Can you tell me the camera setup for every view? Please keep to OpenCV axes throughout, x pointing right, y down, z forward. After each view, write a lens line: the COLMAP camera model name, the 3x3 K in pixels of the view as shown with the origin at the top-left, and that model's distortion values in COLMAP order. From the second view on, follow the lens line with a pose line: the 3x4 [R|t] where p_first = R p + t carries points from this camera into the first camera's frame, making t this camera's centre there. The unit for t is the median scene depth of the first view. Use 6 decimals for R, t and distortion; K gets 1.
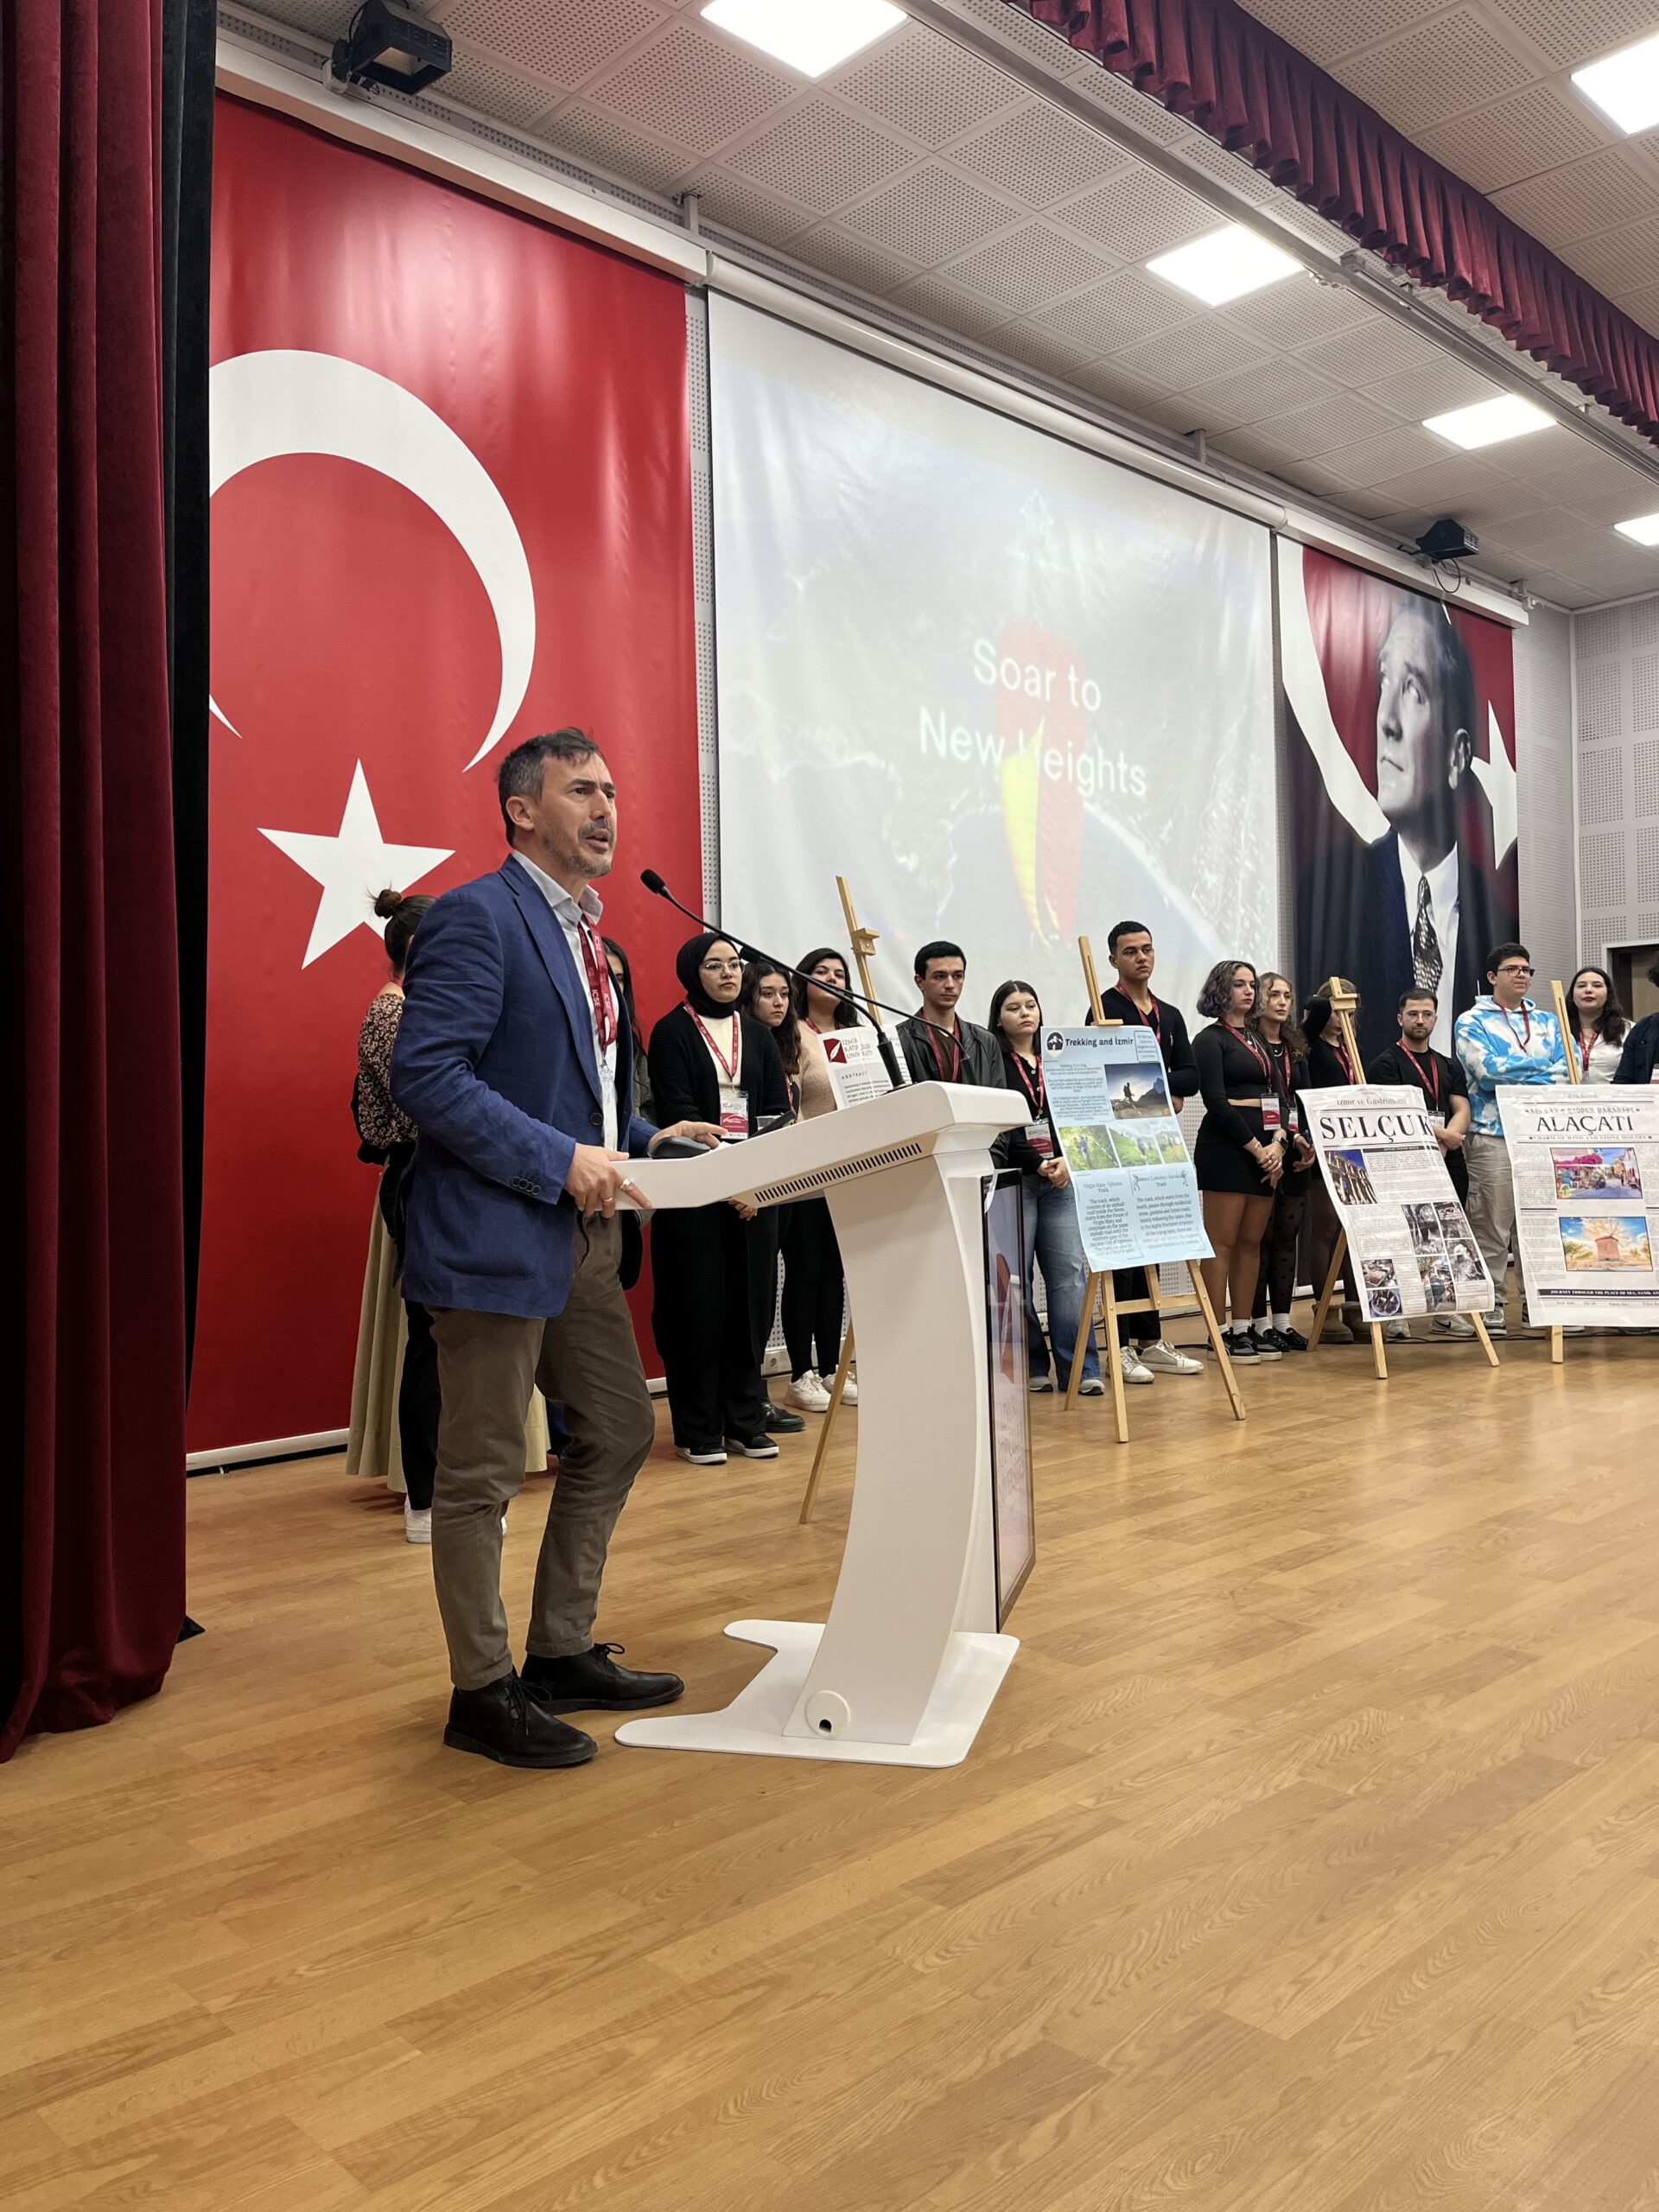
lens RADIAL K [[1661.5, 0, 839.3], [0, 1661.5, 1114.0], [0, 0, 1]] dist [0.066051, -0.077368]
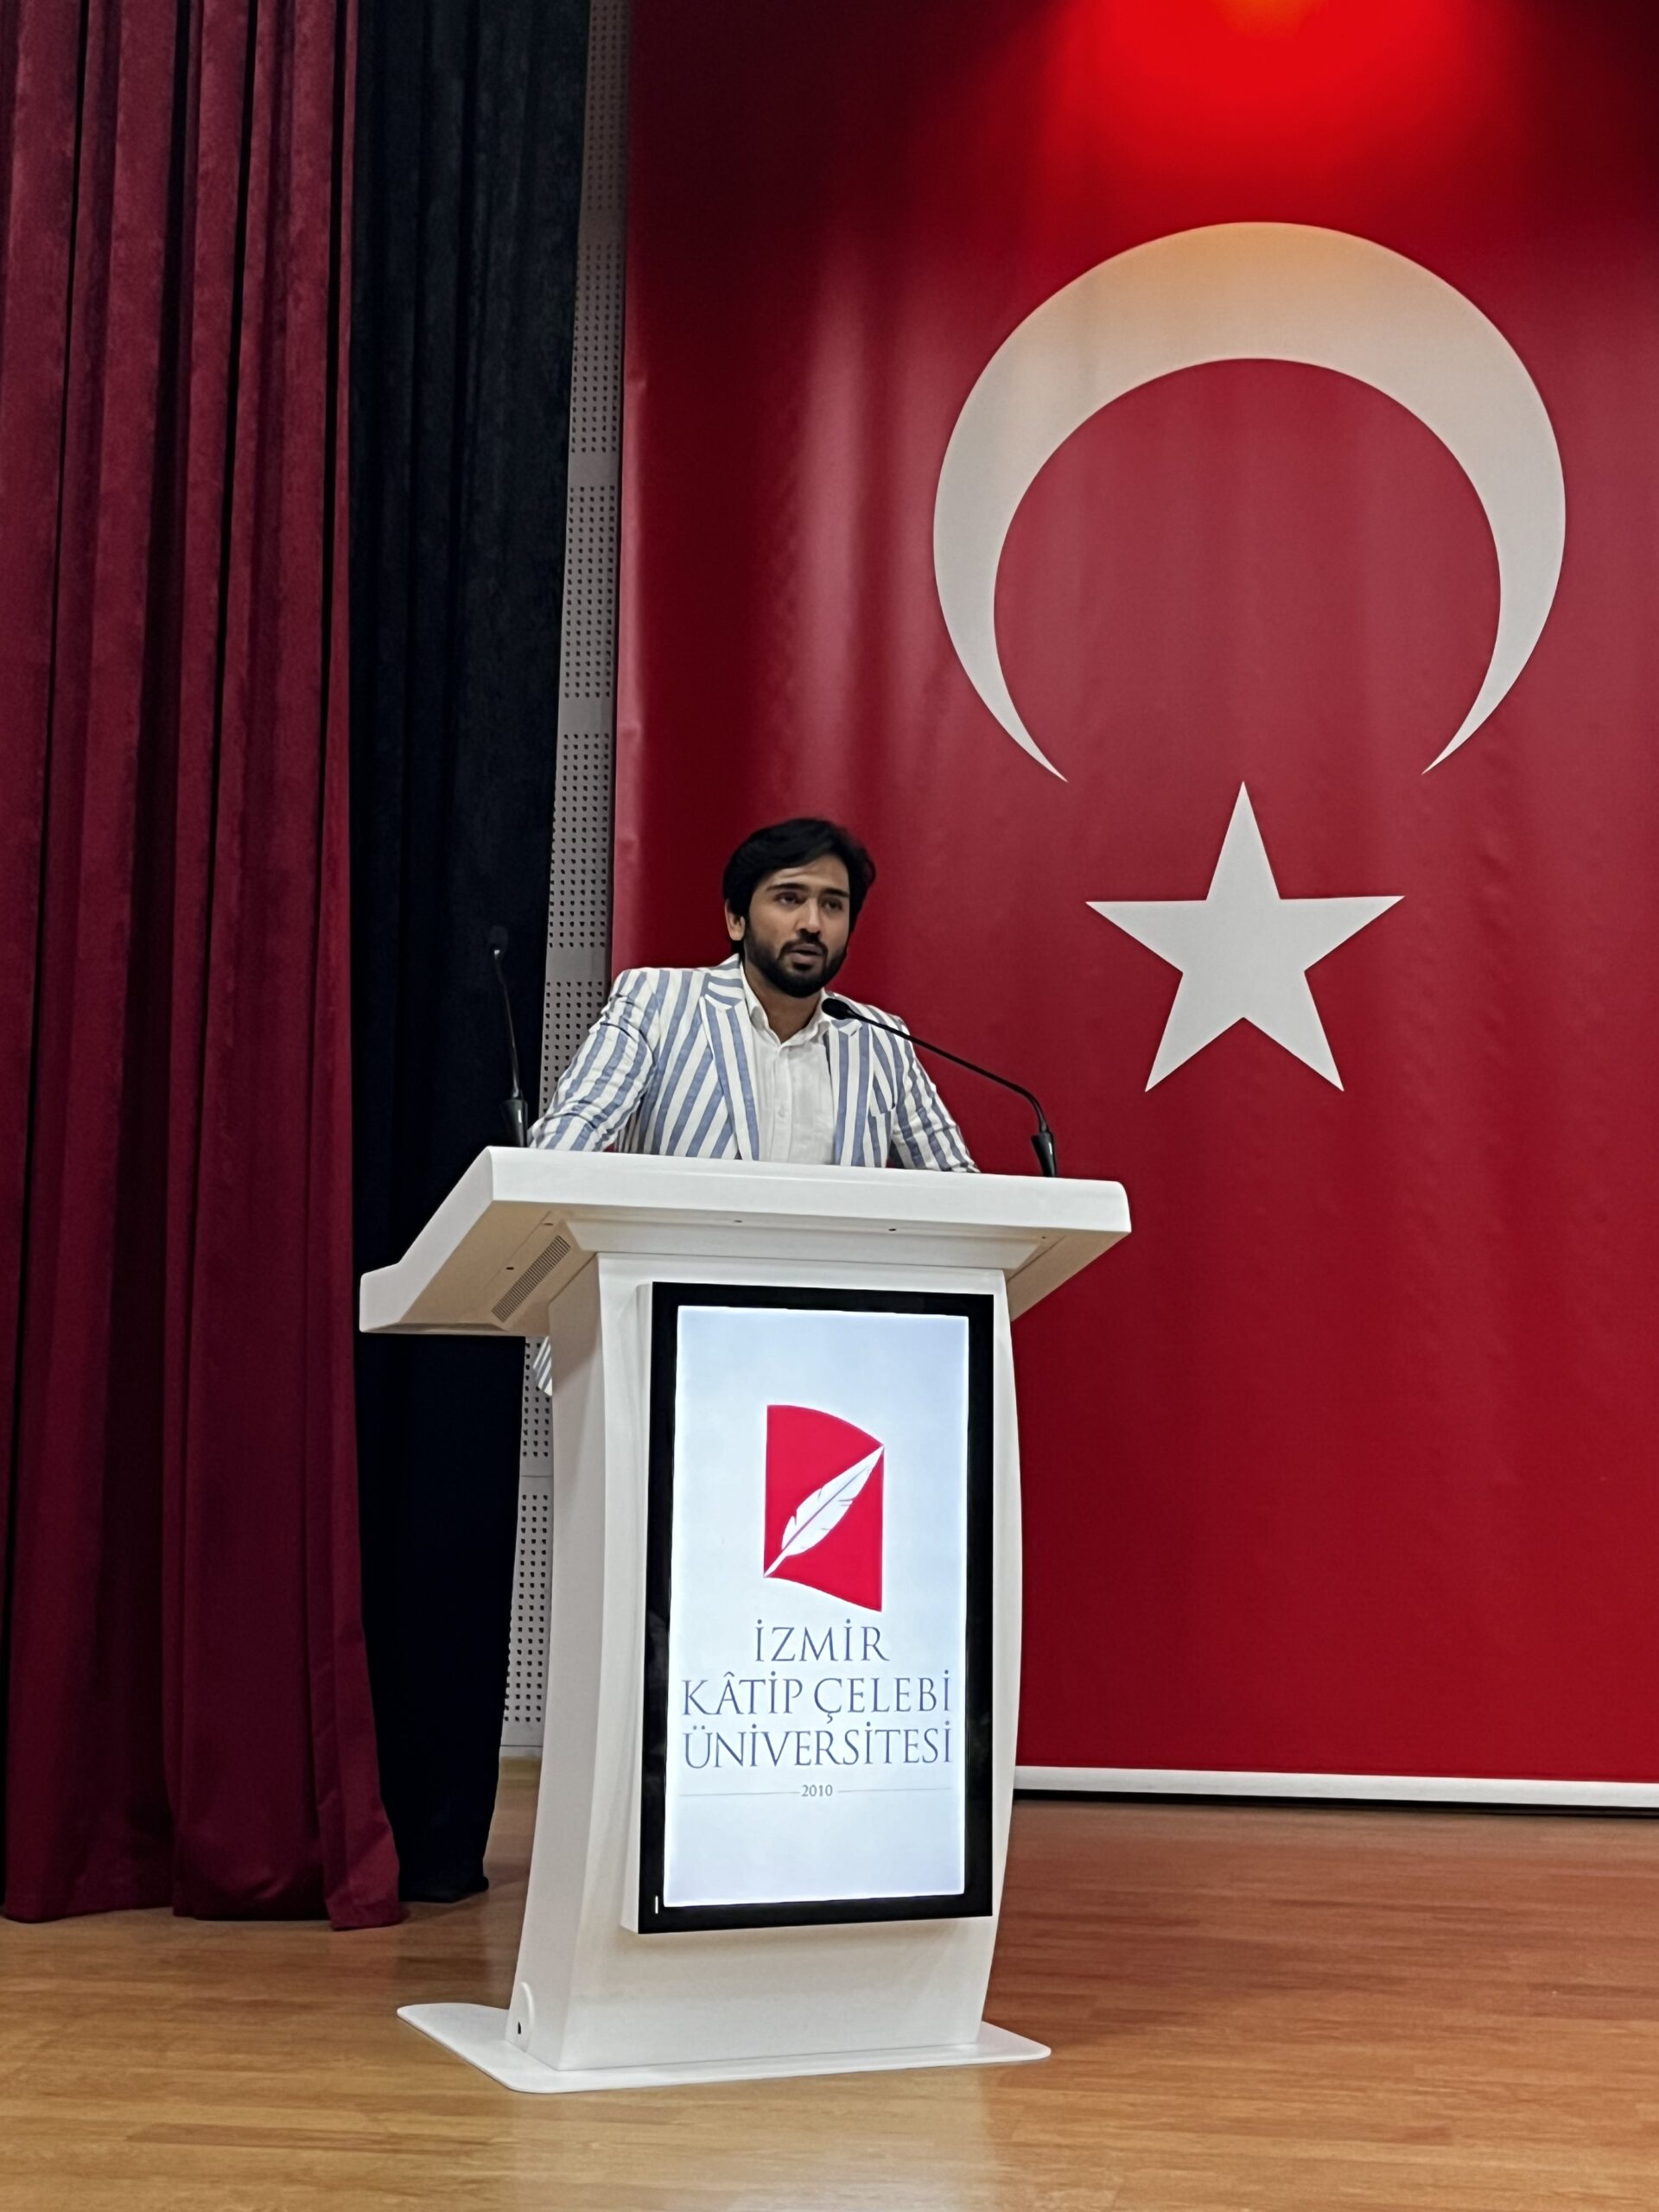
lens RADIAL K [[3007.9, 0, 870.8], [0, 3007.9, 1117.9], [0, 0, 1]] dist [0.073518, 0.000000]
pose [[0.611281, -0.063086, -0.788895, 0.431313], [-0.019493, 0.995315, -0.094697, 0.032771], [0.791174, 0.073264, 0.607187, 0.102782]]
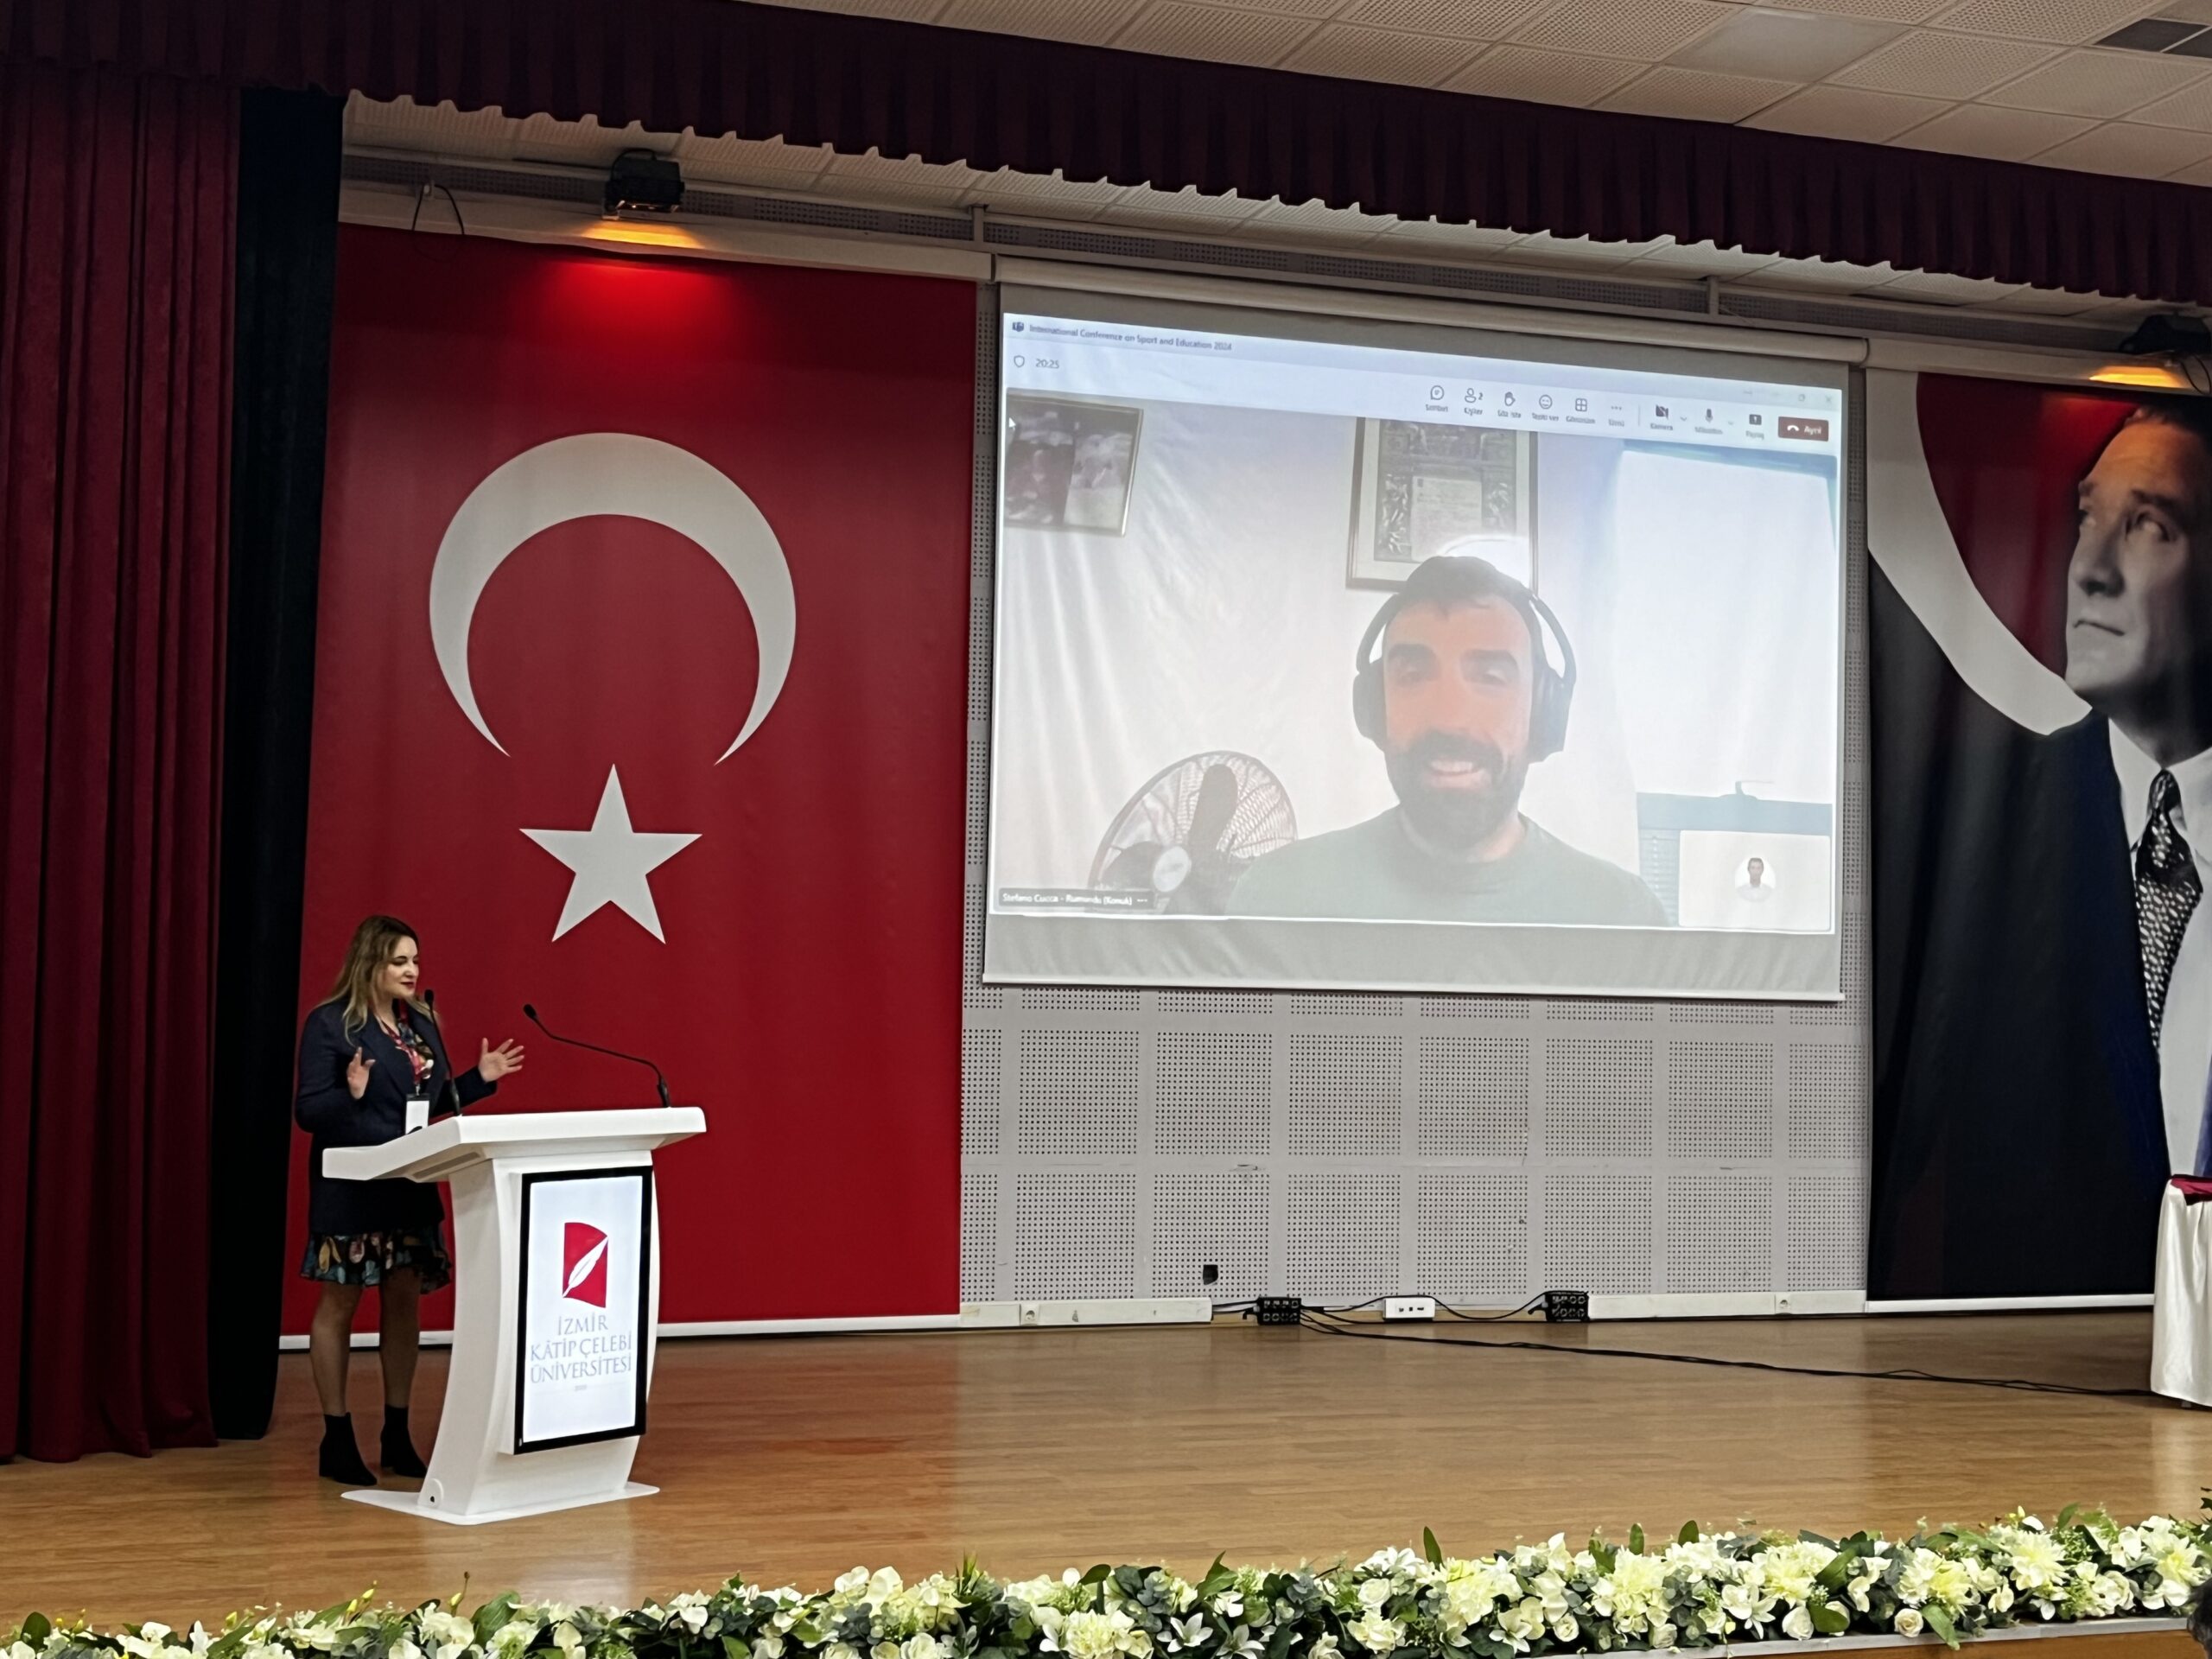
lens RADIAL K [[2708.4, 0, 1095.4], [0, 2708.4, 825.6], [0, 0, 1]] dist [0.038978, 0.000000]
pose [[0.894200, 0.016680, -0.447357, 0.653101], [-0.034457, 0.998906, -0.031630, -0.087416], [0.446340, 0.043698, 0.893796, -0.421914]]
